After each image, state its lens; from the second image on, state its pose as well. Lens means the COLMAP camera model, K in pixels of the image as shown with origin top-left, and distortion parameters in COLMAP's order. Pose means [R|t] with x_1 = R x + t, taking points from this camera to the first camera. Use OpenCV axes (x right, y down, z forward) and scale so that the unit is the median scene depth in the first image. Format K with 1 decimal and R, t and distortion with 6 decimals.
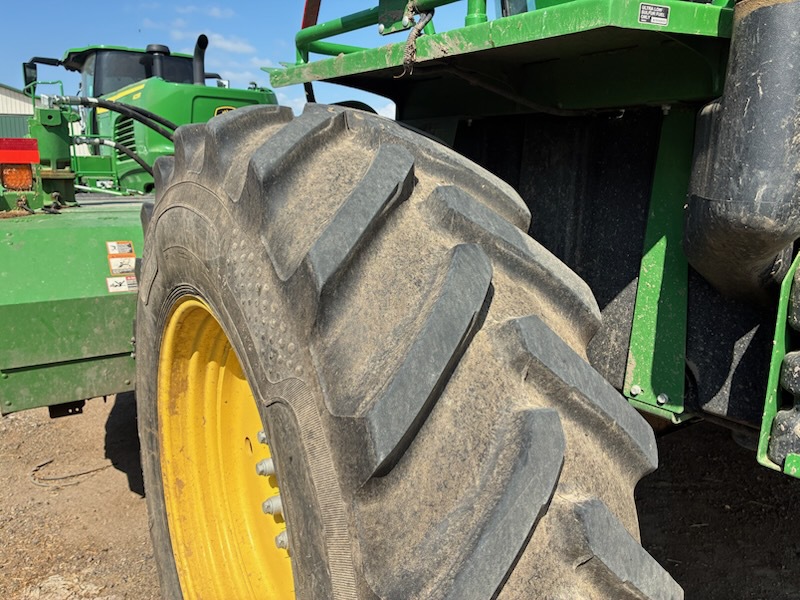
lens RADIAL K [[611.4, 0, 392.6], [0, 611.4, 302.3], [0, 0, 1]] dist [0.070783, -0.103467]
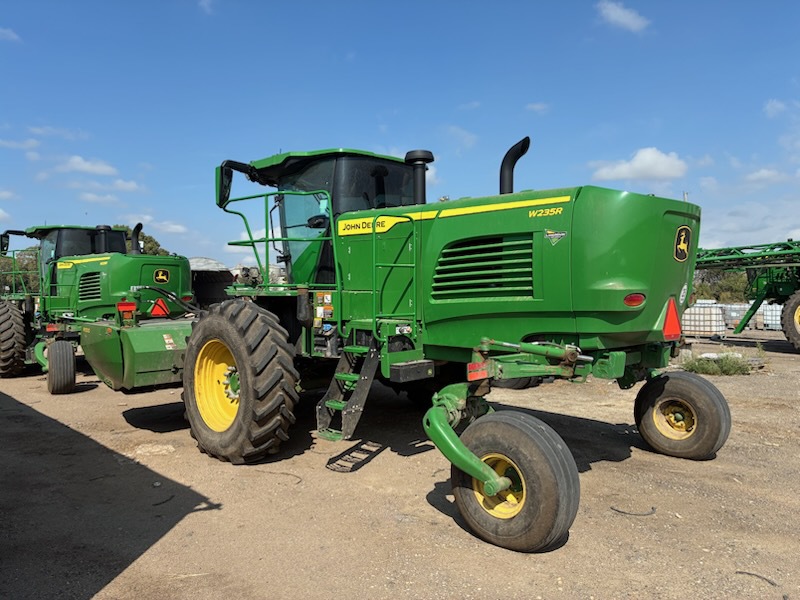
lens RADIAL K [[611.4, 0, 392.6], [0, 611.4, 302.3], [0, 0, 1]] dist [0.070783, -0.103467]
pose [[0.979618, -0.024313, 0.199392, 0.077488], [0.061693, 0.981087, -0.183472, 0.513213], [-0.191160, 0.192033, 0.962591, -3.000573]]
